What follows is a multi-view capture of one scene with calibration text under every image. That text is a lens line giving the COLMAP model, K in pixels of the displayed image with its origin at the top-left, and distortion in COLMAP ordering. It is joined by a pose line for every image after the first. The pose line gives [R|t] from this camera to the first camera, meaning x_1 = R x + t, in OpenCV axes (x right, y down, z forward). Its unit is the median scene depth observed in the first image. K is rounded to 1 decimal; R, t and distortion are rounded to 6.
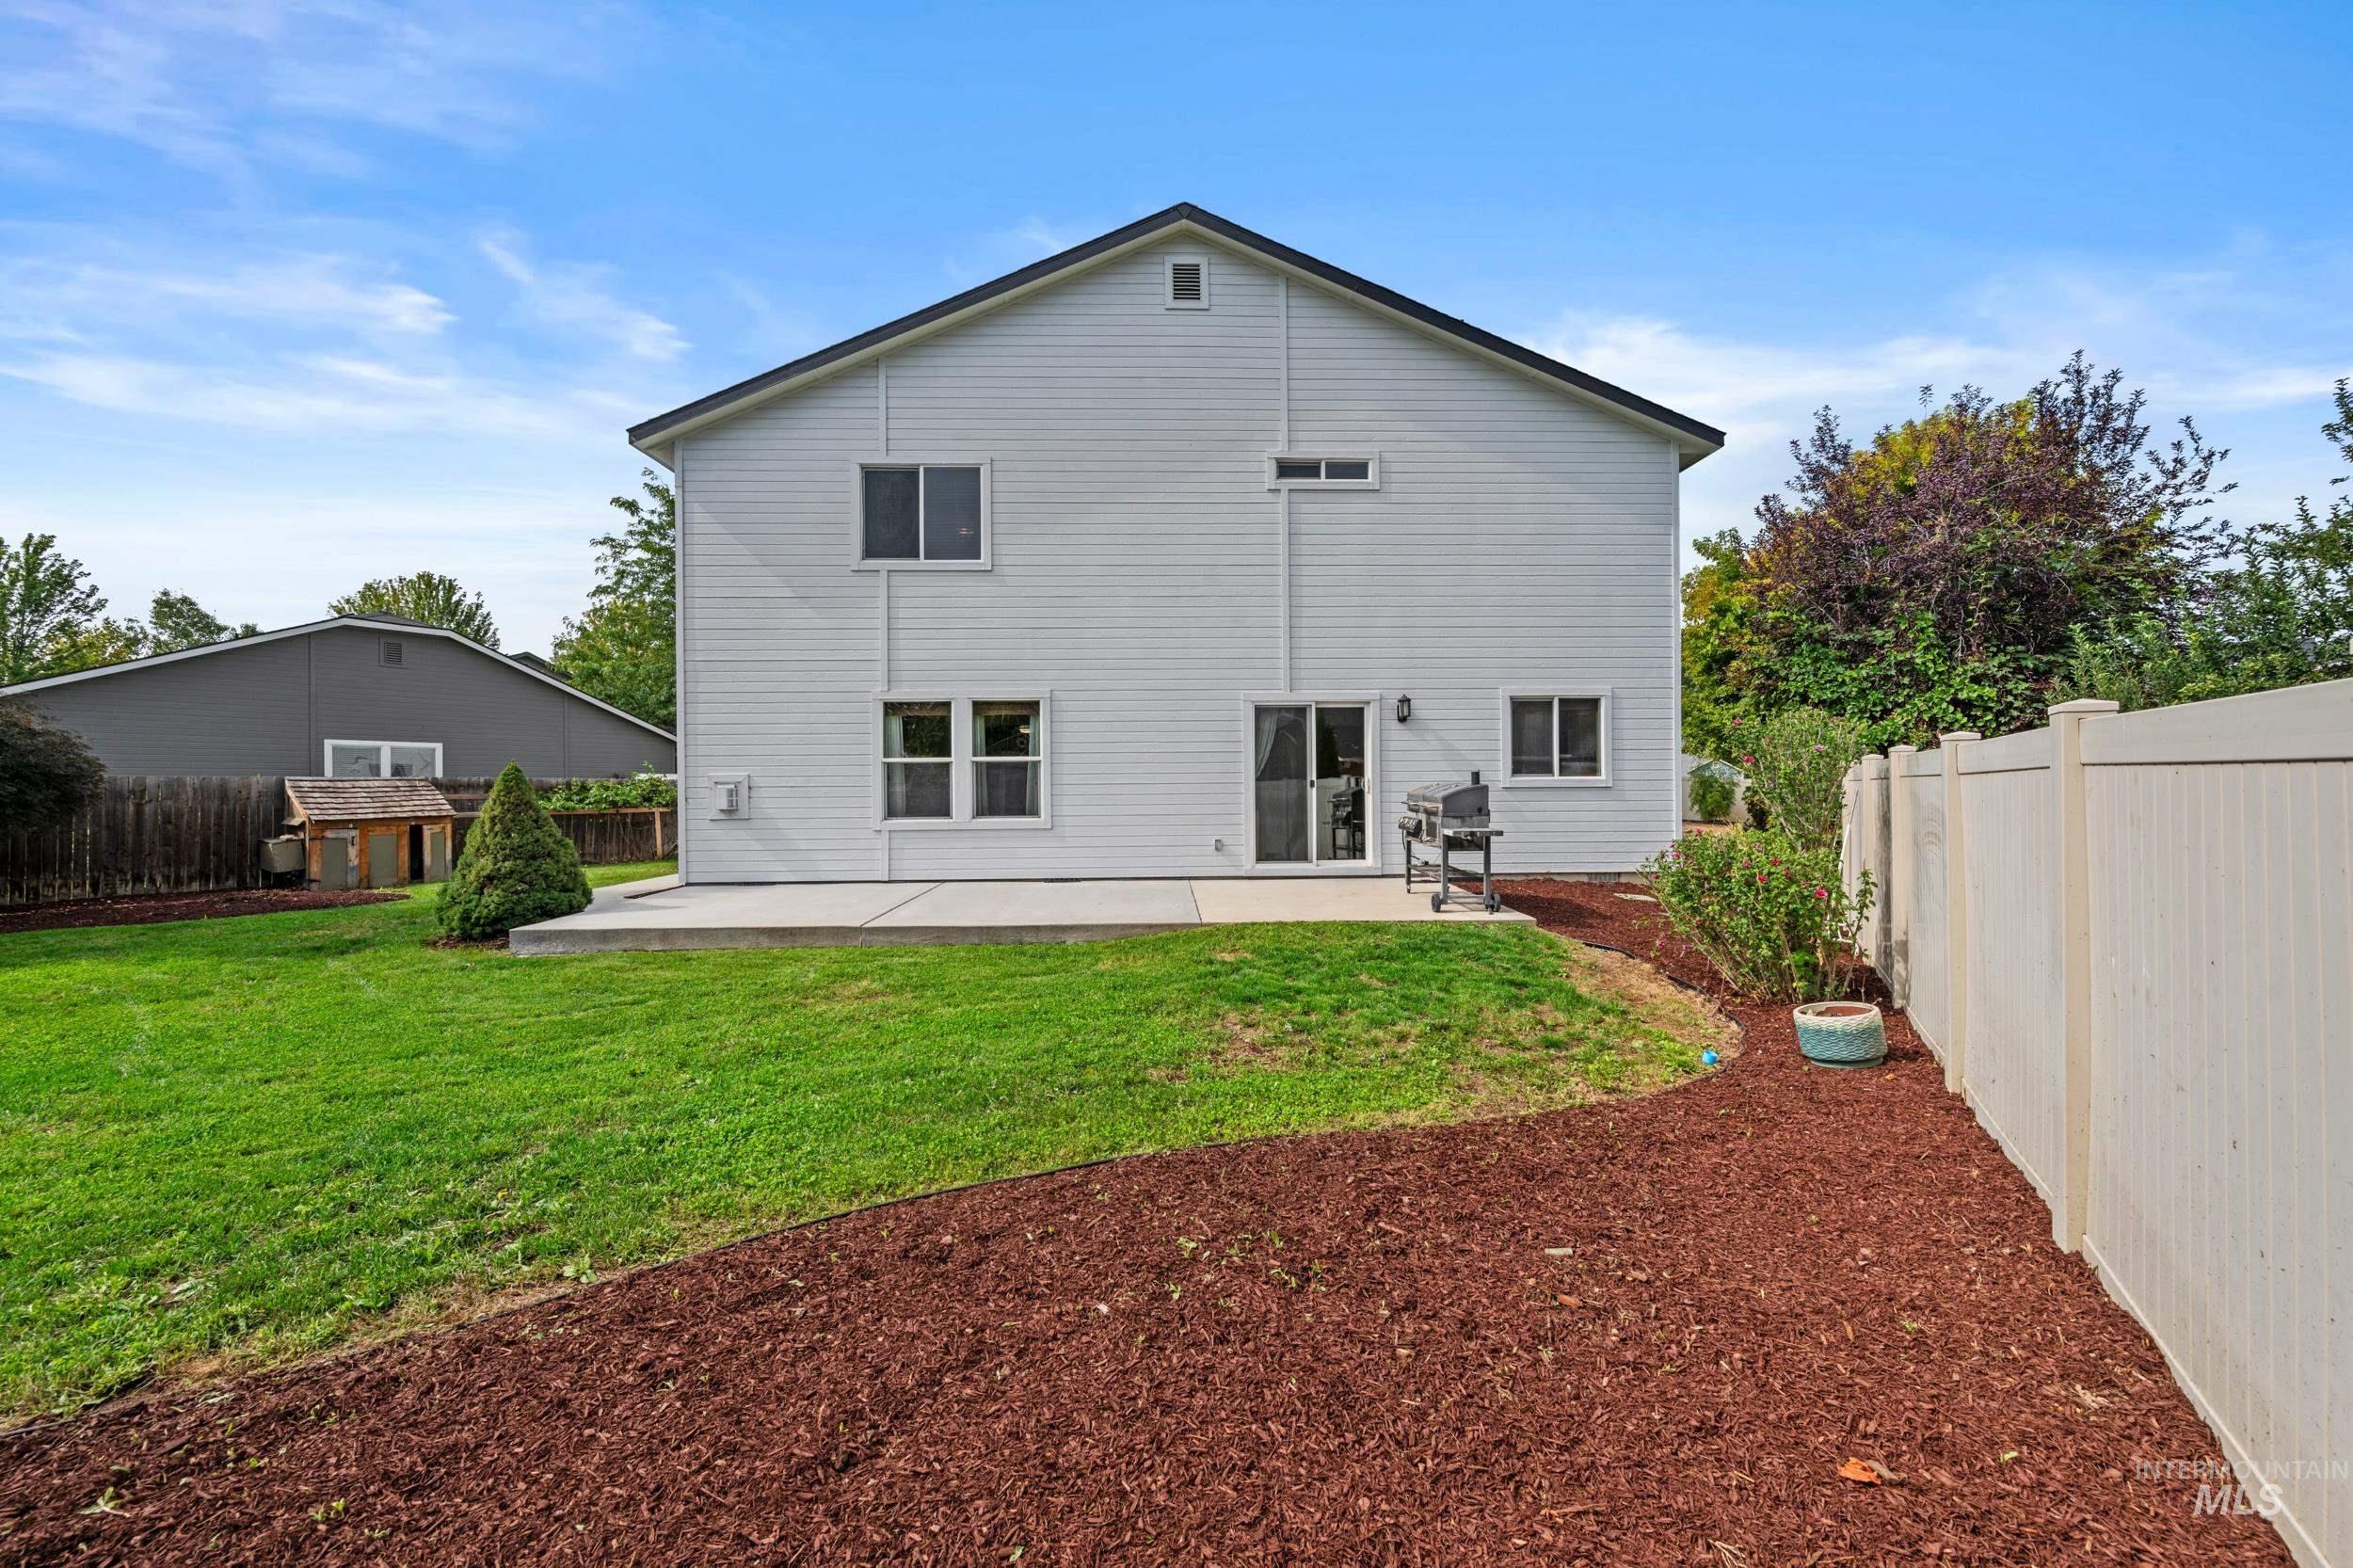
lens RADIAL K [[940.3, 0, 1176.5], [0, 940.3, 784.0], [0, 0, 1]] dist [-0.000616, -0.000024]
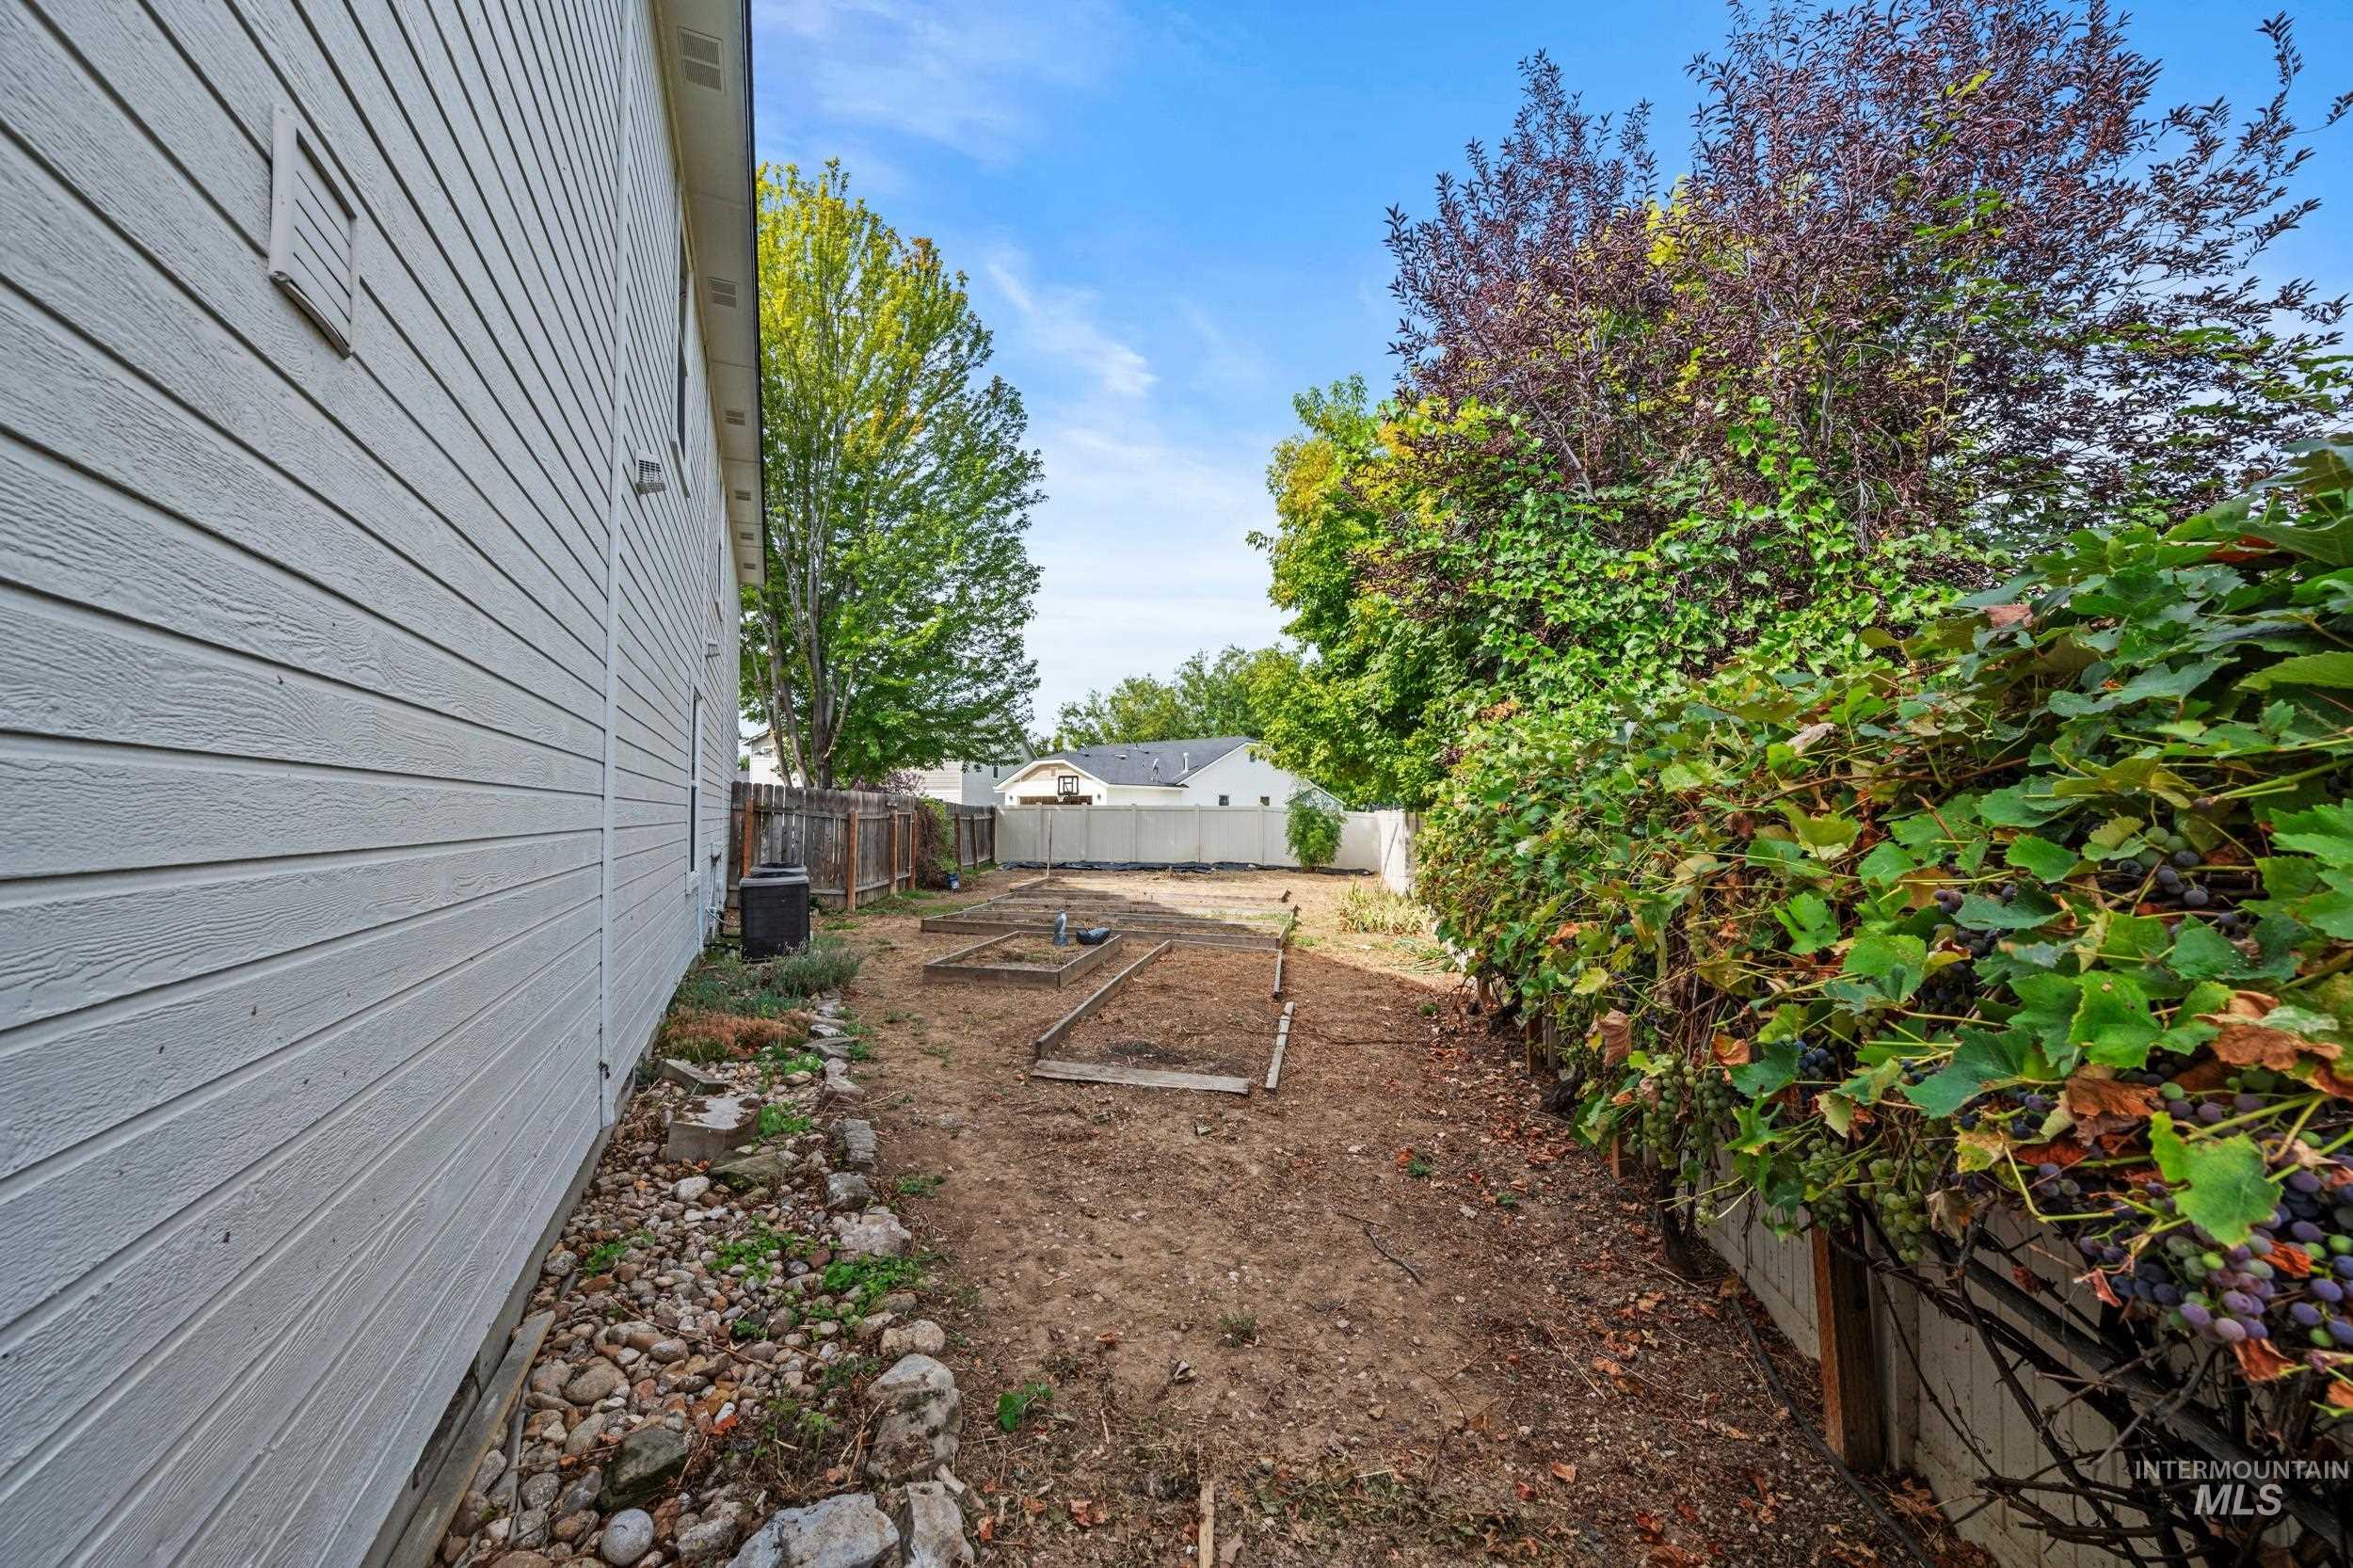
lens RADIAL K [[940.3, 0, 1176.5], [0, 940.3, 784.0], [0, 0, 1]] dist [-0.000616, -0.000024]
pose [[0.928524, 0.021754, 0.370633, 0.381998], [-0.010577, 0.999427, -0.032161, -0.006260], [-0.371121, 0.025942, 0.928222, 0.692869]]
